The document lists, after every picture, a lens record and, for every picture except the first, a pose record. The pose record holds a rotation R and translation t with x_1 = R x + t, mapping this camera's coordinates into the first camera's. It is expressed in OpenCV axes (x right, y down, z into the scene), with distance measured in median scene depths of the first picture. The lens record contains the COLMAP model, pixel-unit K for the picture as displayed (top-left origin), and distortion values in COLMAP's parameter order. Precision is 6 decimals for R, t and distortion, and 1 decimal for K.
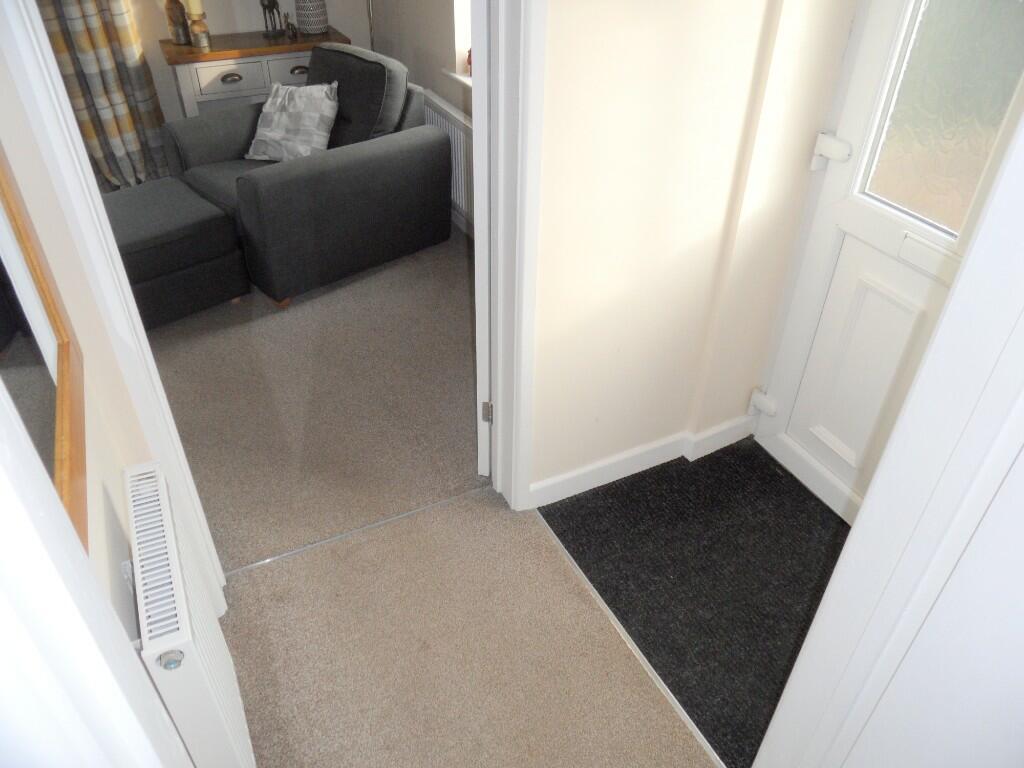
lens RADIAL K [[755.3, 0, 507.9], [0, 755.3, 386.2], [0, 0, 1]] dist [-0.034052, 0.032186]
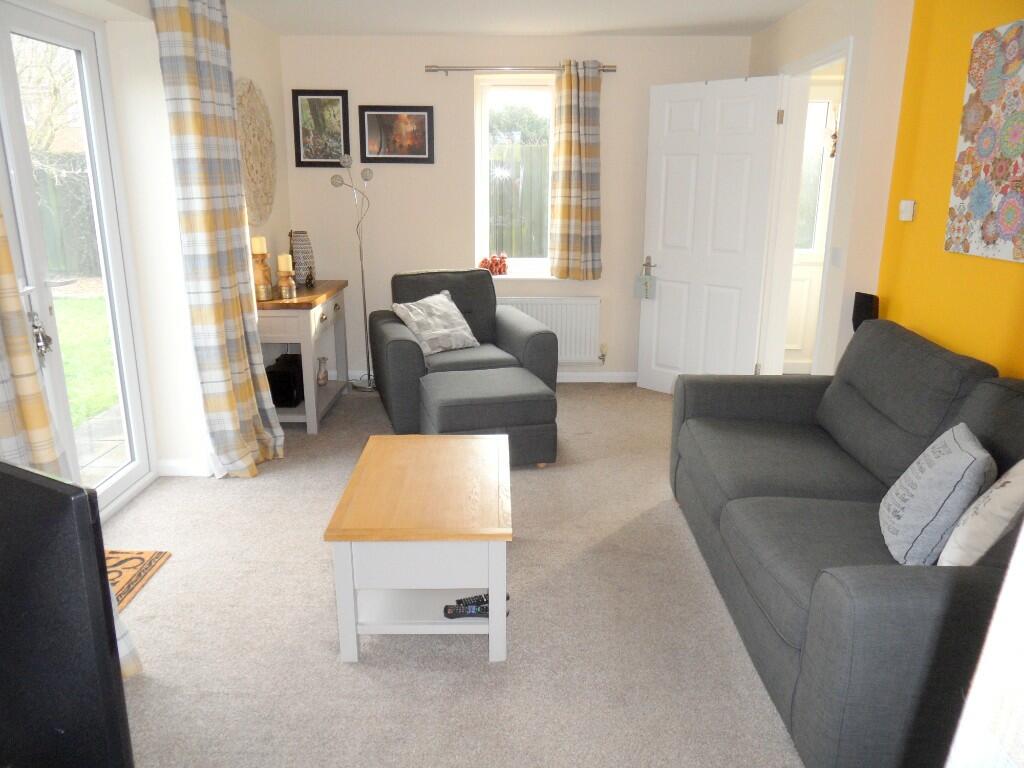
lens RADIAL K [[755.3, 0, 507.9], [0, 755.3, 386.2], [0, 0, 1]] dist [-0.034052, 0.032186]
pose [[0.429140, -0.240413, 0.870655, -1.337417], [0.545046, 0.837573, -0.037371, -0.137554], [-0.720253, 0.490585, 0.490472, 0.311110]]
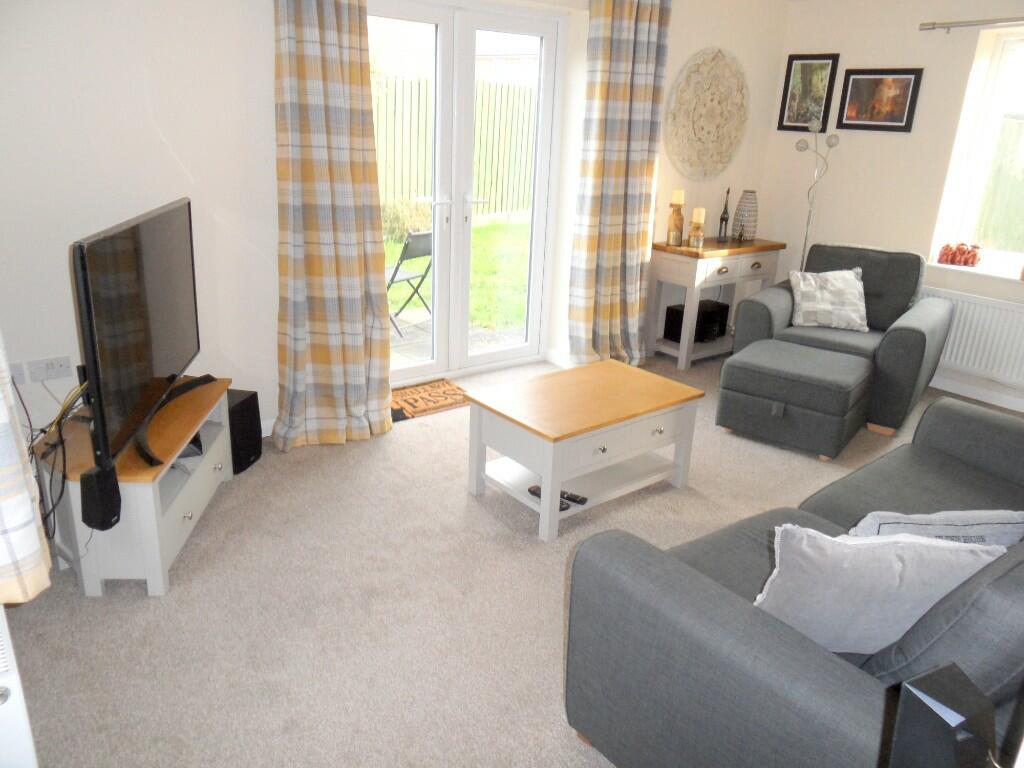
lens RADIAL K [[755.3, 0, 507.9], [0, 755.3, 386.2], [0, 0, 1]] dist [-0.034052, 0.032186]
pose [[0.974928, -0.035393, 0.219687, -1.047077], [0.099402, 0.952560, -0.287661, 0.095388], [-0.199084, 0.302286, 0.932196, -0.023337]]
